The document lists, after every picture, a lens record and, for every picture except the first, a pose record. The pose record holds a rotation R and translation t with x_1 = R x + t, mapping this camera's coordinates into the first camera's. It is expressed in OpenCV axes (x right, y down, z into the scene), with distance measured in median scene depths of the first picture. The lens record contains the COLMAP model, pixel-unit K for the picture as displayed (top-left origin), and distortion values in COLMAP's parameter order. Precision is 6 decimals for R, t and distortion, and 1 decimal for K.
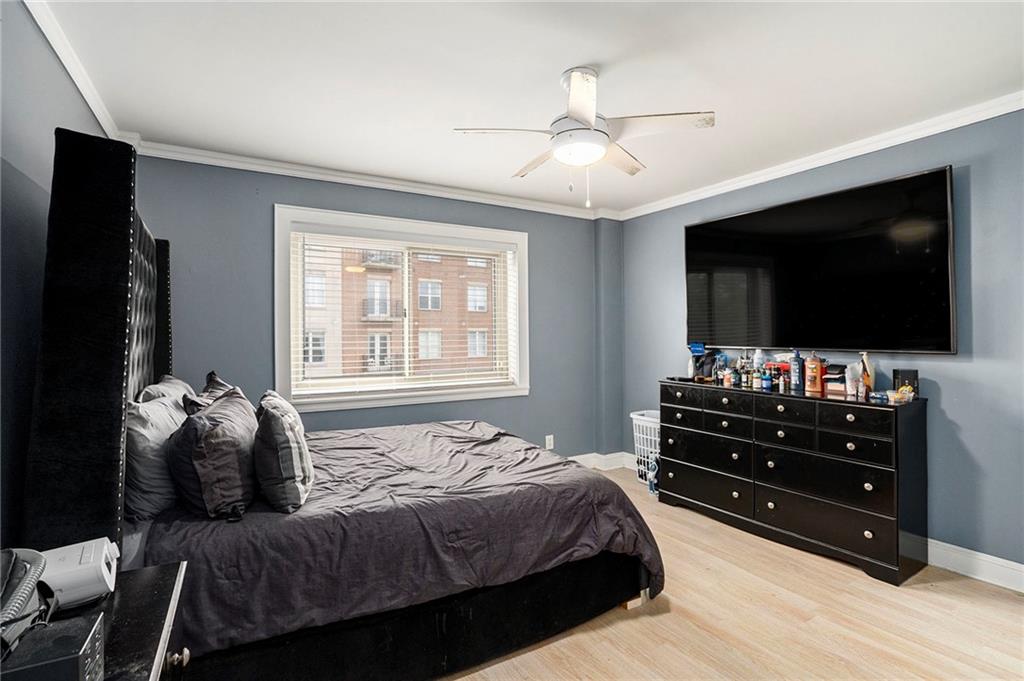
lens RADIAL K [[485.2, 0, 508.7], [0, 485.2, 336.9], [0, 0, 1]] dist [-0.026671, 0.000785]
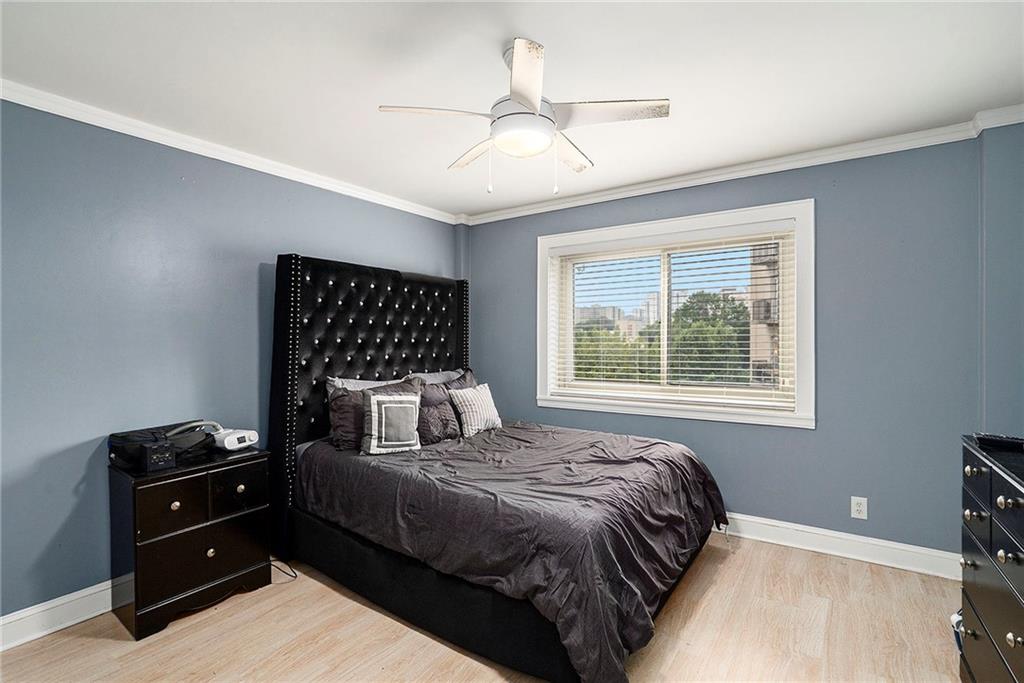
lens RADIAL K [[485.2, 0, 508.7], [0, 485.2, 337.9], [0, 0, 1]] dist [-0.026671, 0.000785]
pose [[0.421615, 0.003378, -0.906768, 0.974080], [-0.004664, 0.999988, 0.001557, -0.023194], [0.906763, 0.003573, 0.421626, 0.620513]]
